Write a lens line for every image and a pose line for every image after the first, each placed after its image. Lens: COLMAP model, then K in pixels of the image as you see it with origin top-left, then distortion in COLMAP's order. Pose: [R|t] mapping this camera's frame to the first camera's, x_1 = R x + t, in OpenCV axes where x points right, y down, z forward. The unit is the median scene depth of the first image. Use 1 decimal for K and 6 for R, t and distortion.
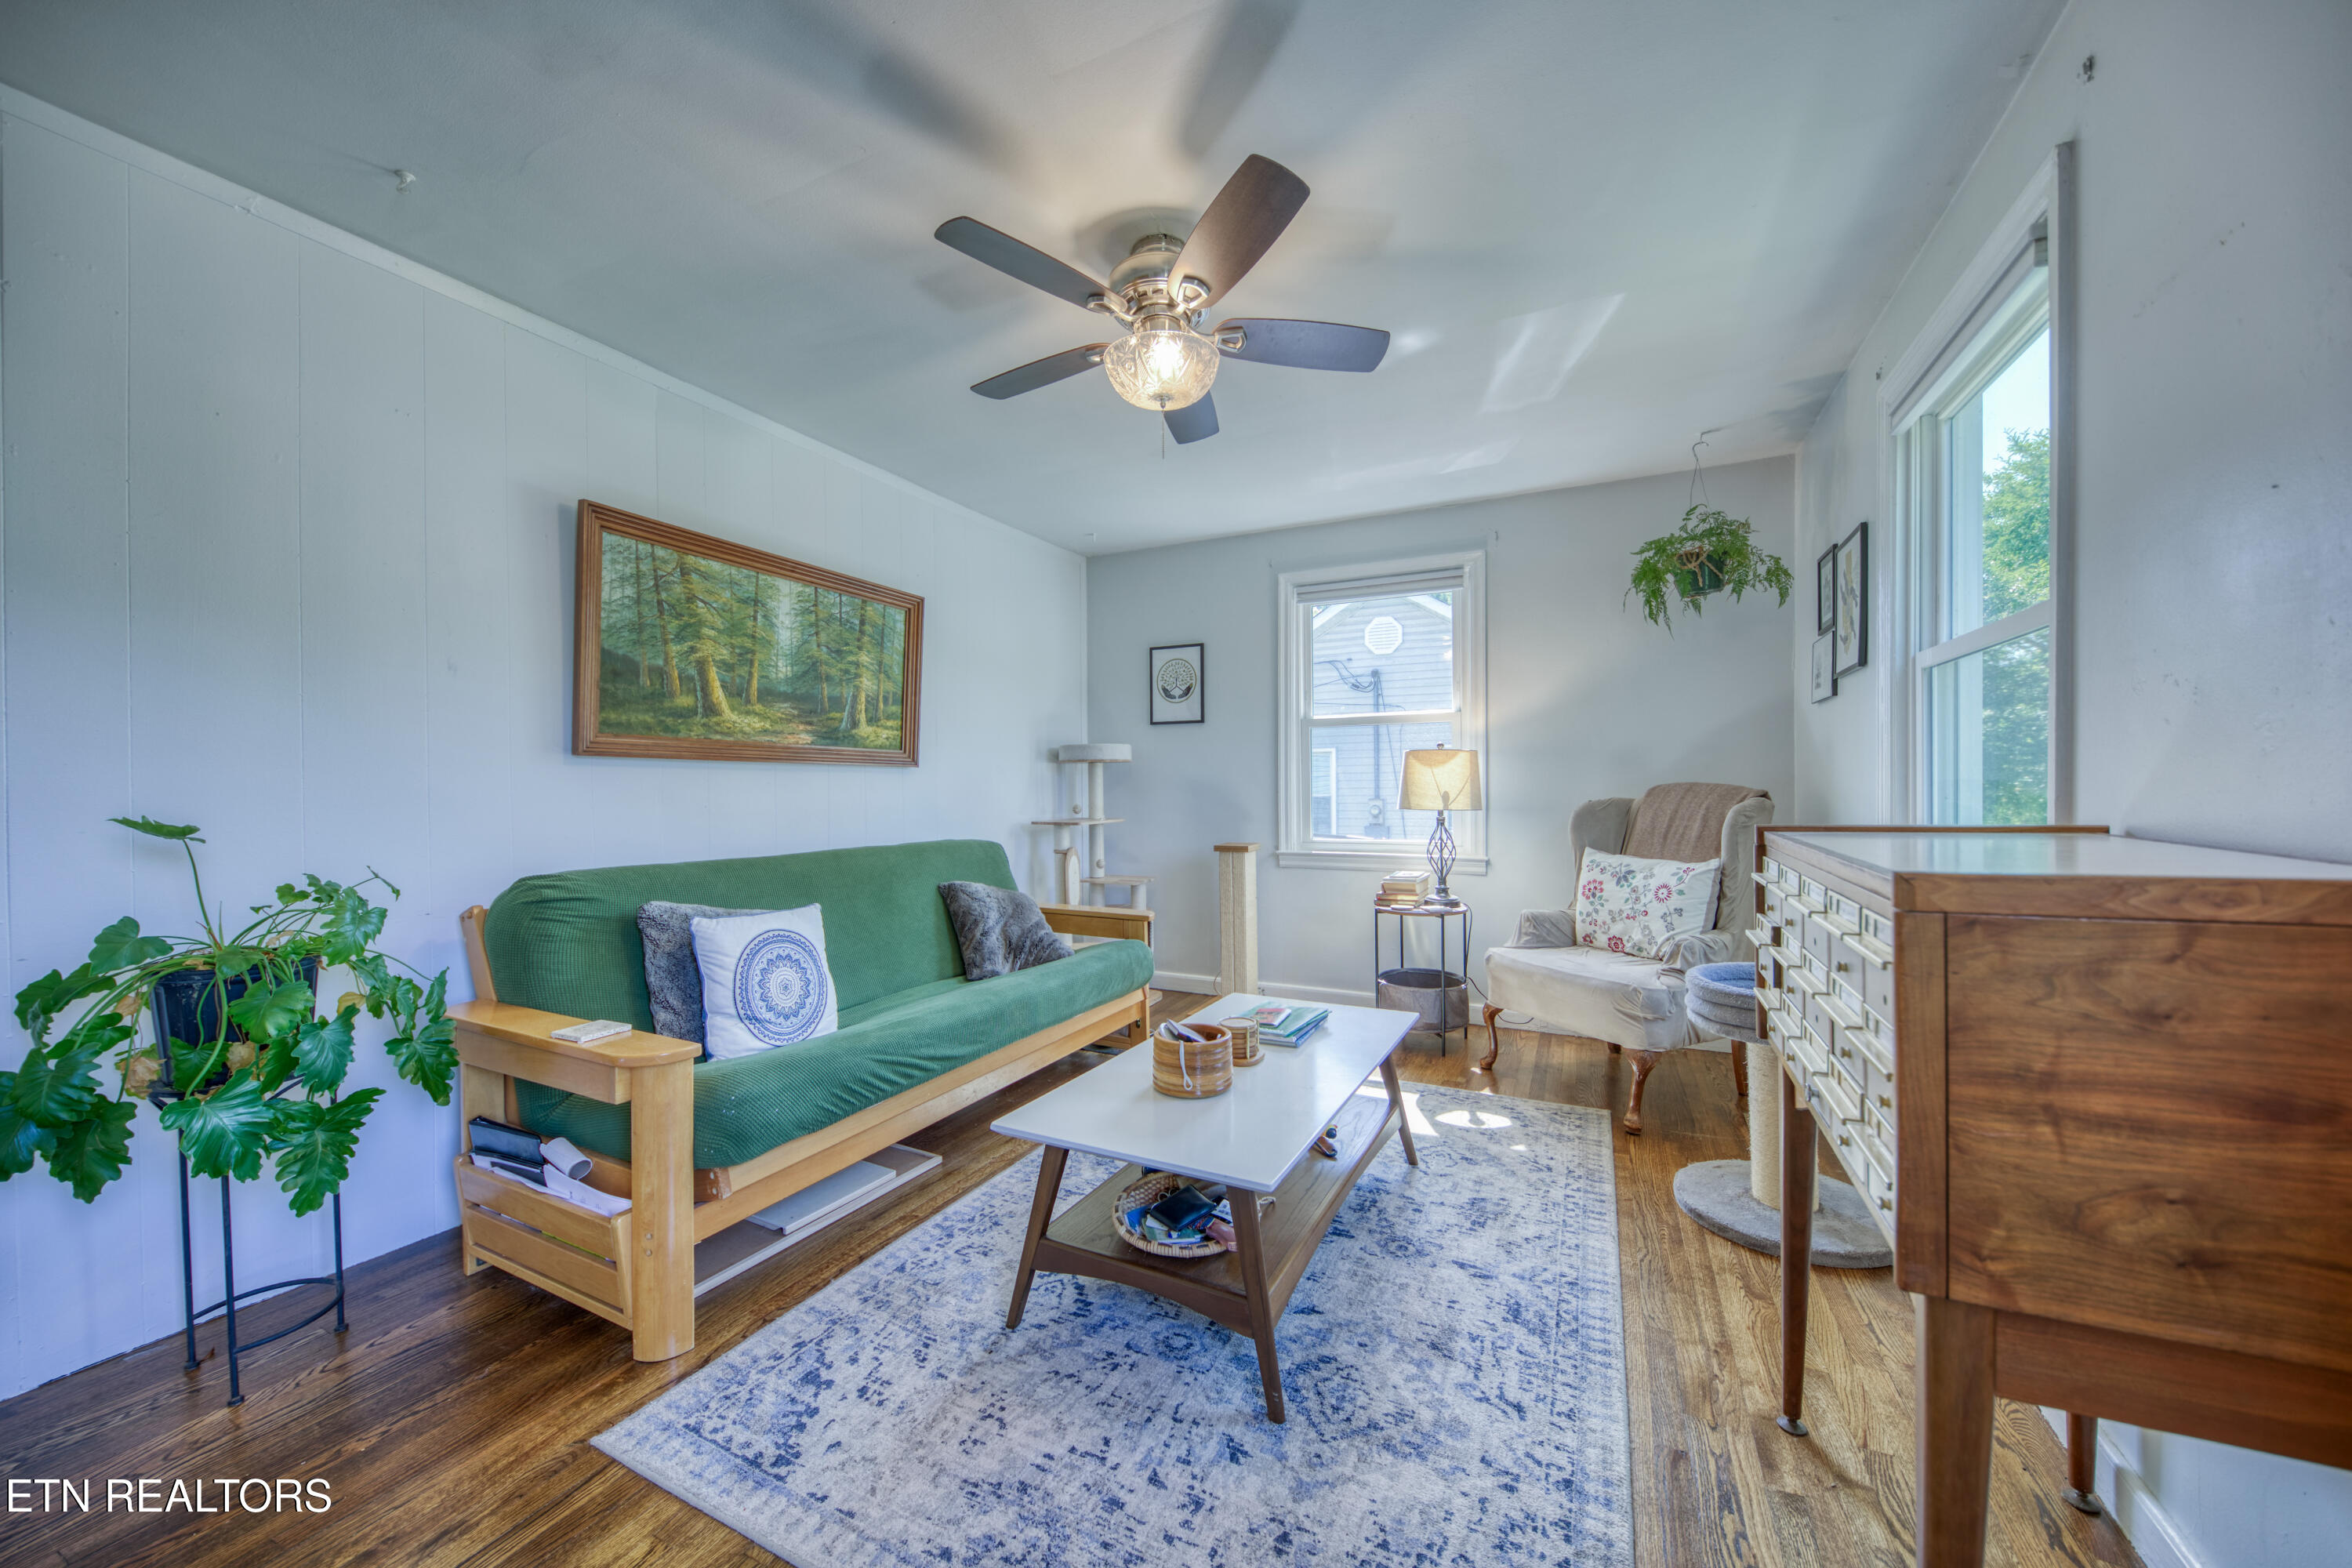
lens RADIAL K [[825.1, 0, 1176.0], [0, 825.1, 784.0], [0, 0, 1]] dist [0.008269, -0.008684]
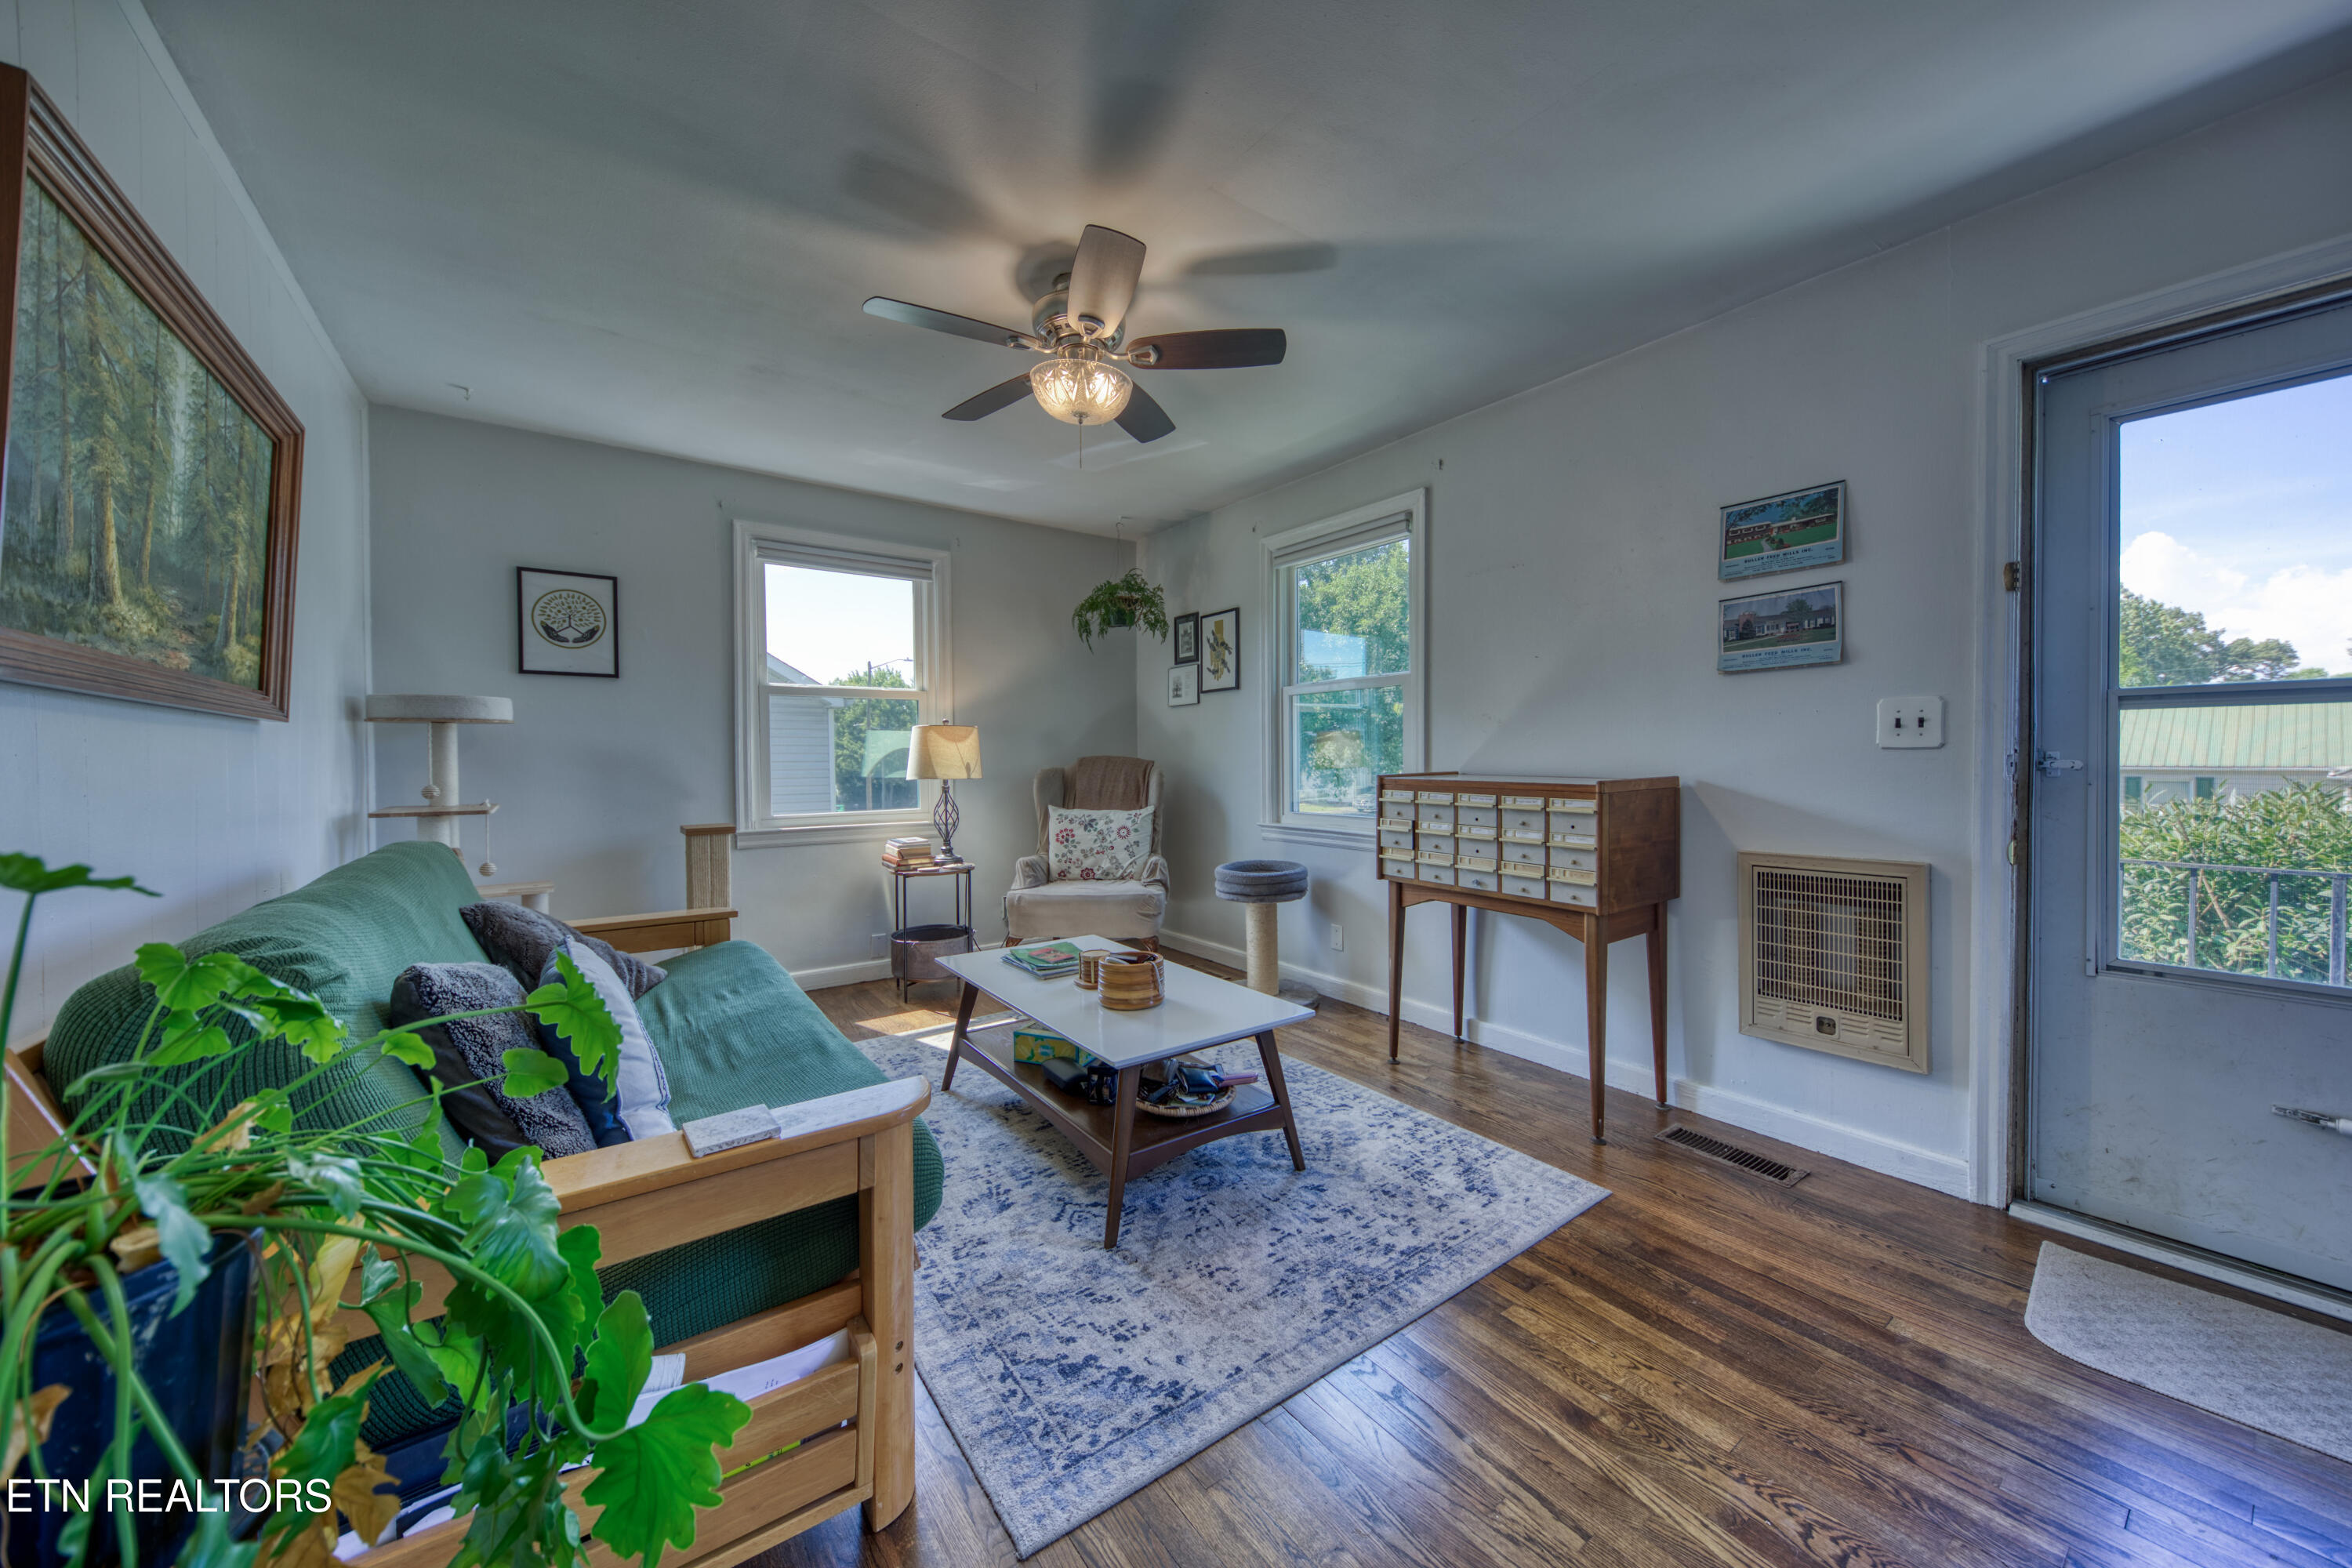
lens RADIAL K [[847.1, 0, 1175.4], [0, 847.1, 750.6], [0, 0, 1]] dist [0.000876, -0.000031]
pose [[0.465482, 0.010676, 0.884993, -0.648984], [-0.000747, 0.999932, -0.011670, 0.006692], [-0.885057, 0.004772, 0.465458, 0.222535]]
